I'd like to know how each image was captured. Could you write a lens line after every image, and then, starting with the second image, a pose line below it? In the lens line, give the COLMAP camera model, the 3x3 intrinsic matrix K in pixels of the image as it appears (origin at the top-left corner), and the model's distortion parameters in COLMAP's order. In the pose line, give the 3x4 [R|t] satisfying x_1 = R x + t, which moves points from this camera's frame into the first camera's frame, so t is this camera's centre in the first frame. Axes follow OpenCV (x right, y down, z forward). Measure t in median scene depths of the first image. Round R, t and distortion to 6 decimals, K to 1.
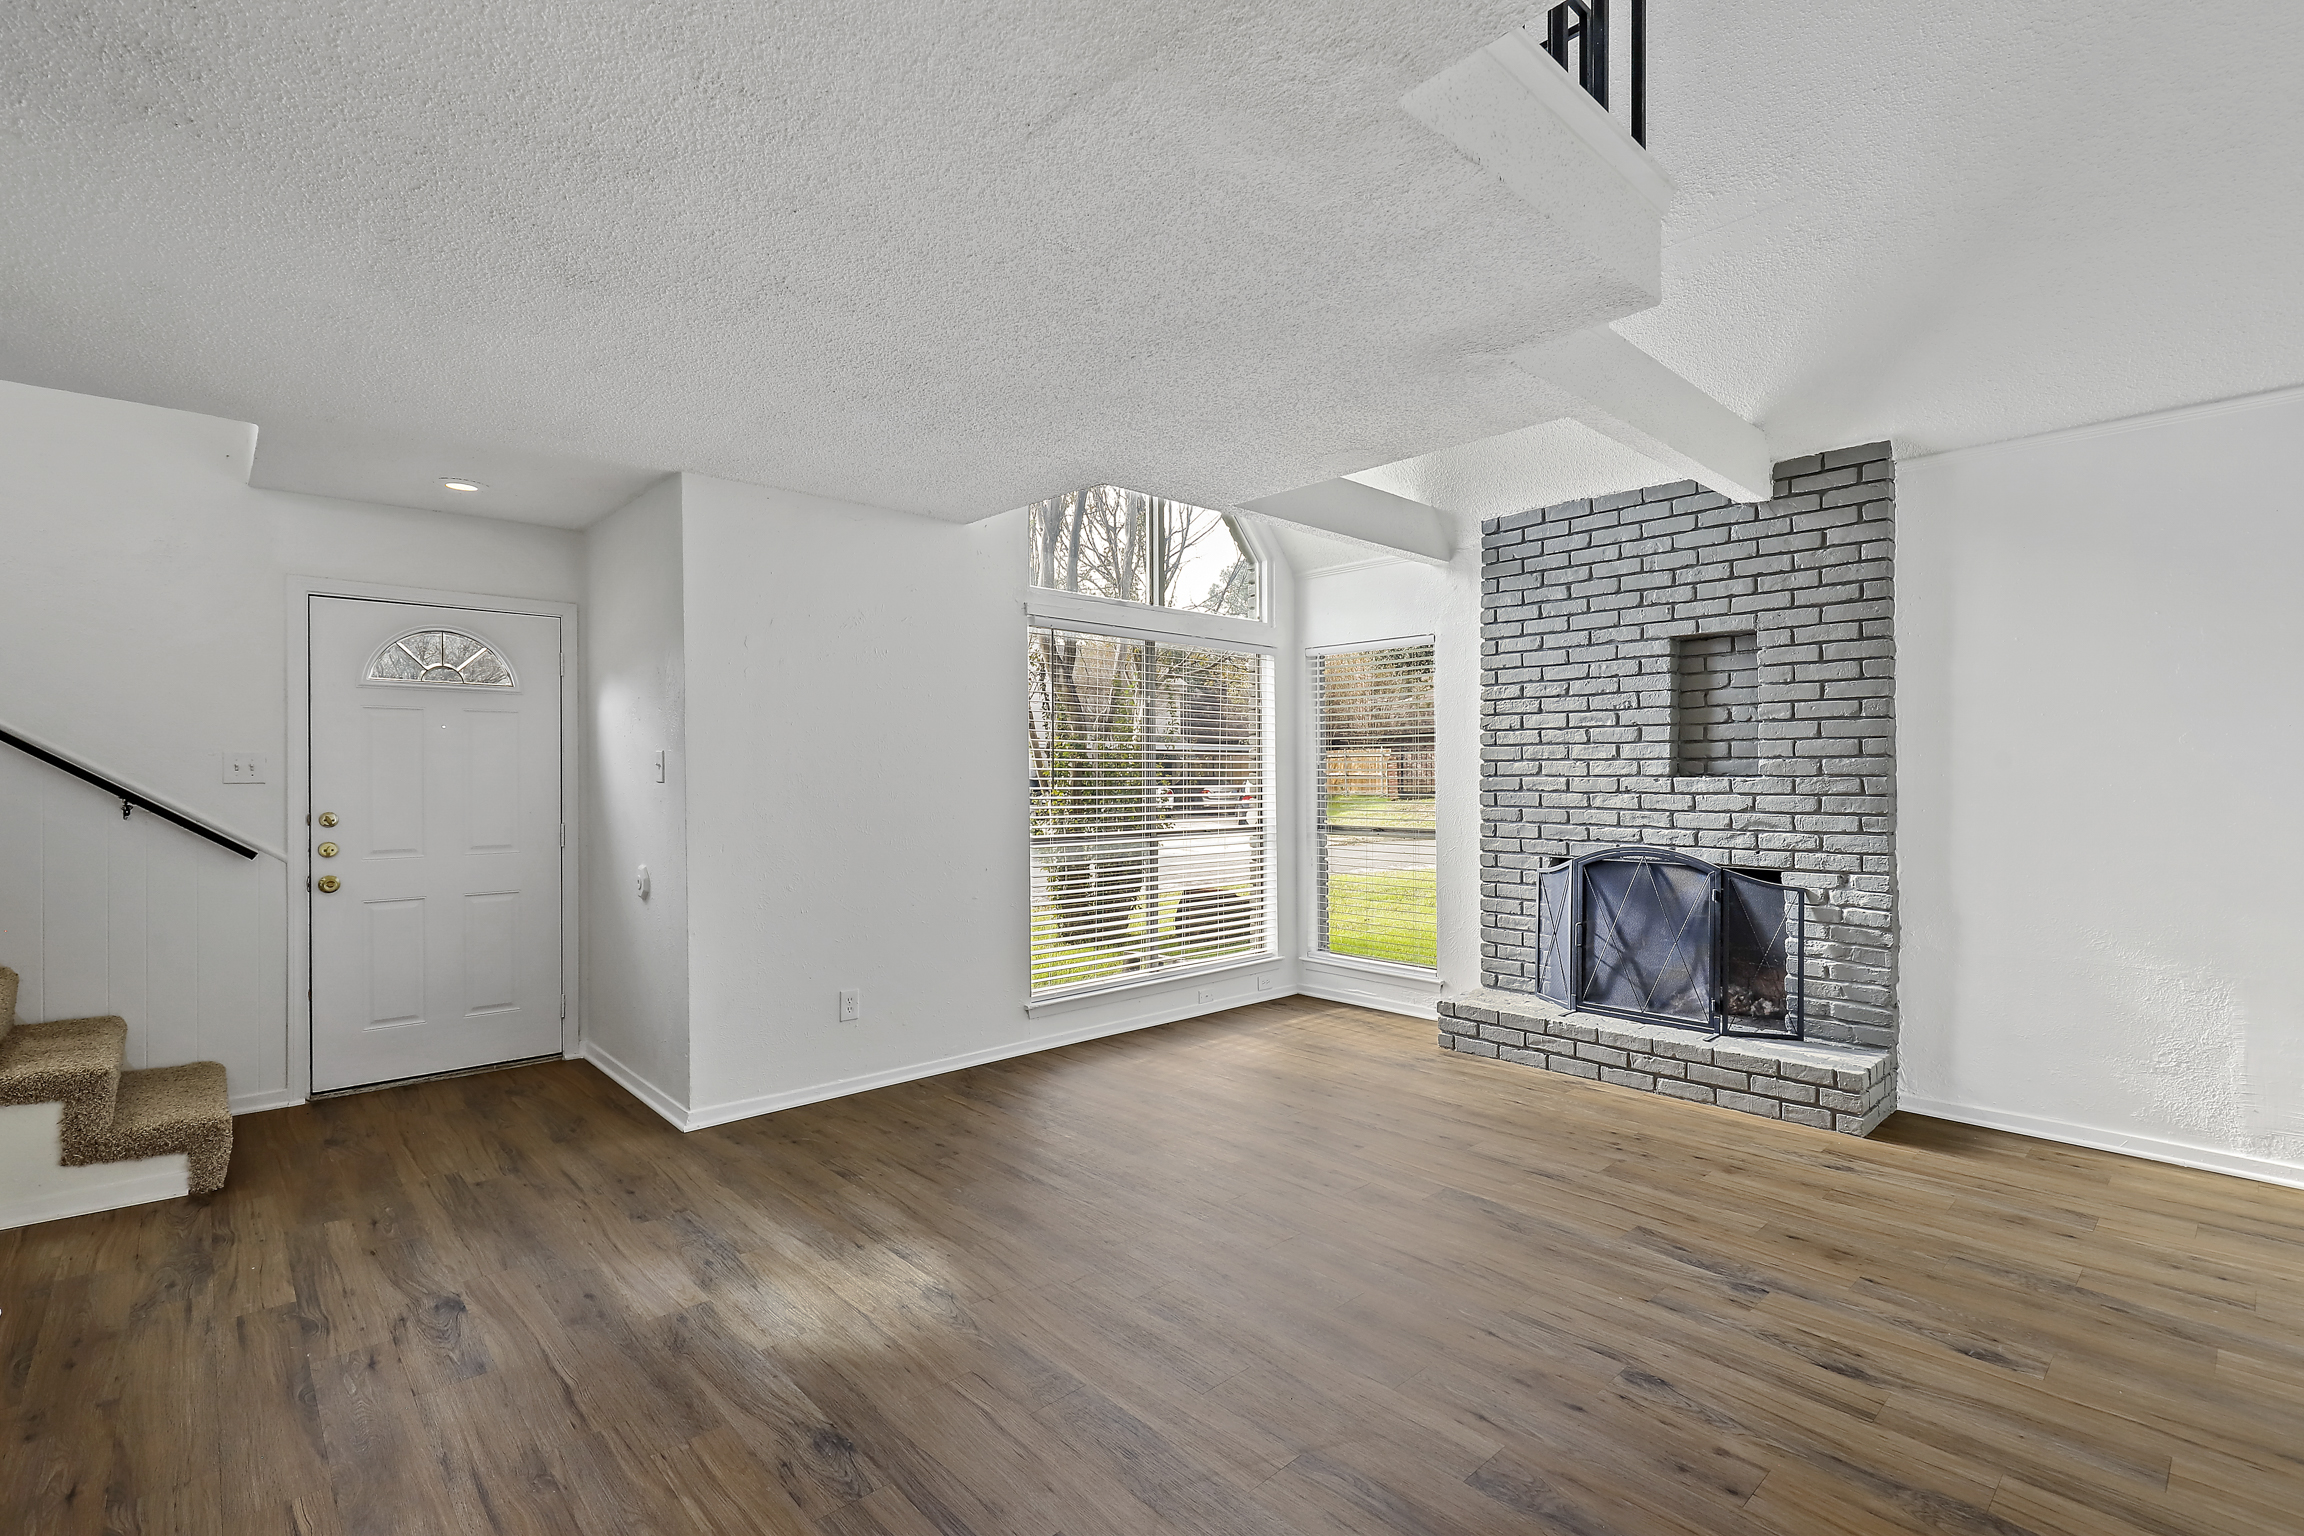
lens RADIAL K [[1097.5, 0, 1152.0], [0, 1097.5, 768.0], [0, 0, 1]] dist [-0.000843, -0.000145]
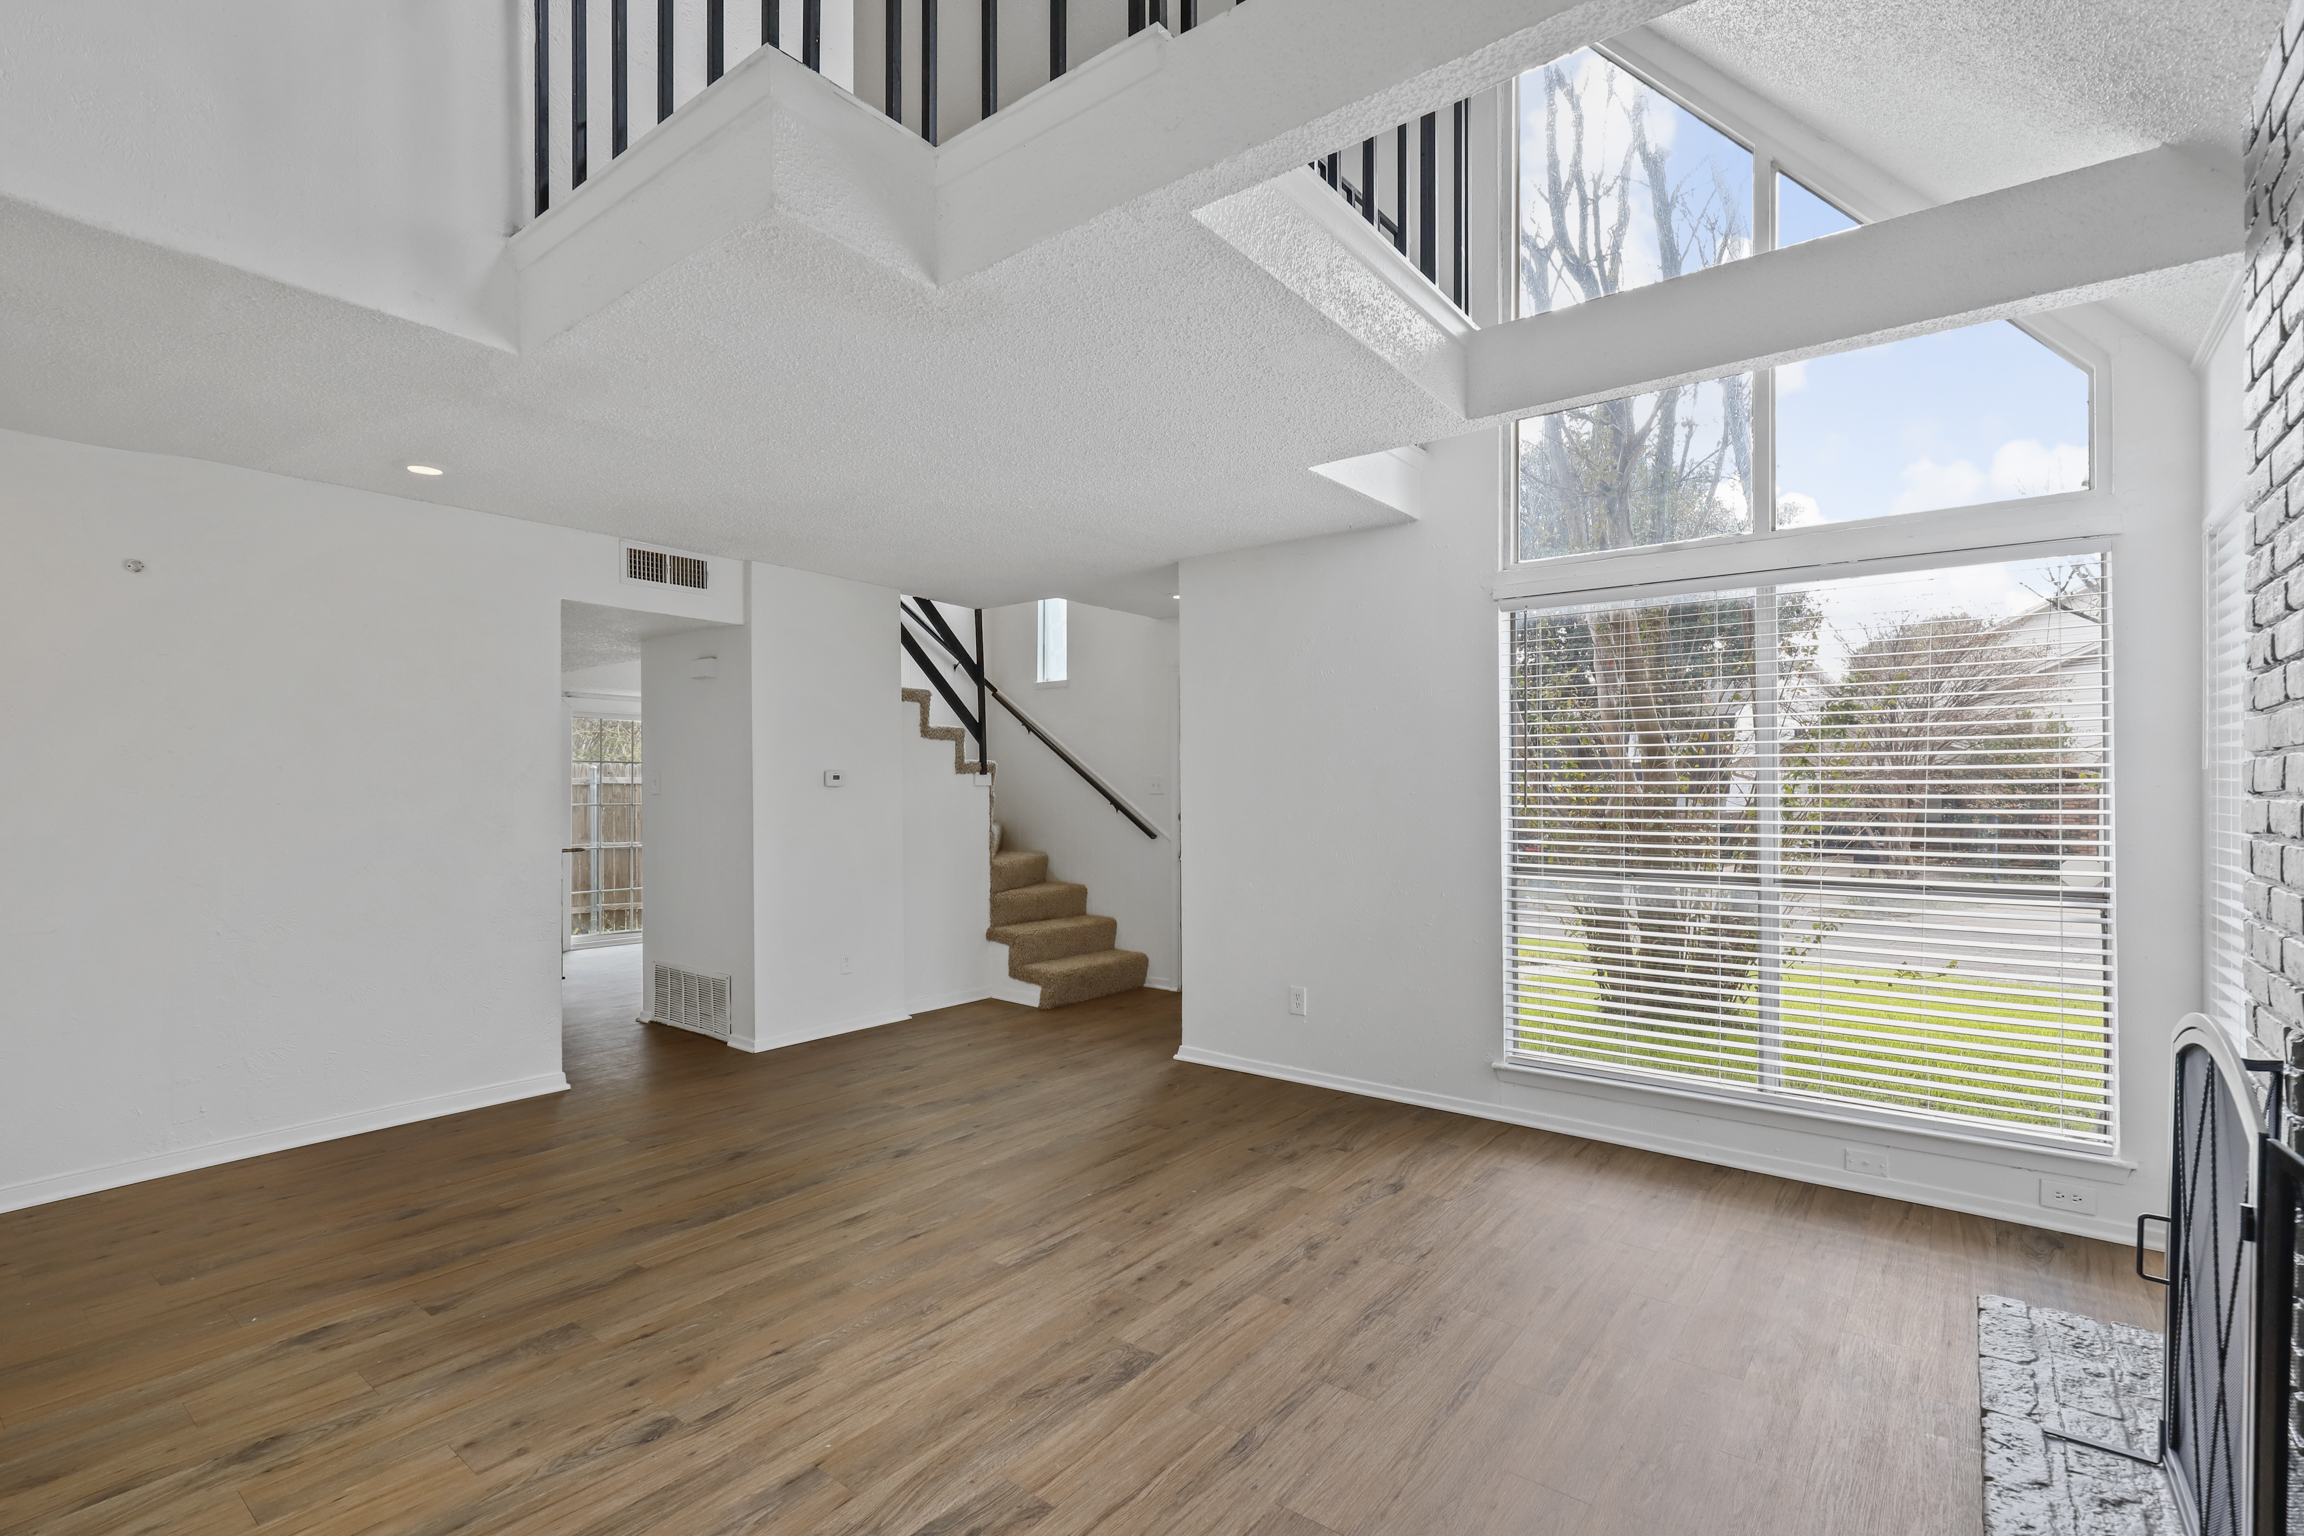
lens RADIAL K [[1017.7, 0, 1140.8], [0, 1017.7, 790.8], [0, 0, 1]] dist [-0.000112, 0.000133]
pose [[0.162990, 0.010604, -0.986571, 0.989018], [0.001344, 0.999939, 0.010970, -0.025141], [0.986627, -0.003114, 0.162966, 0.888359]]
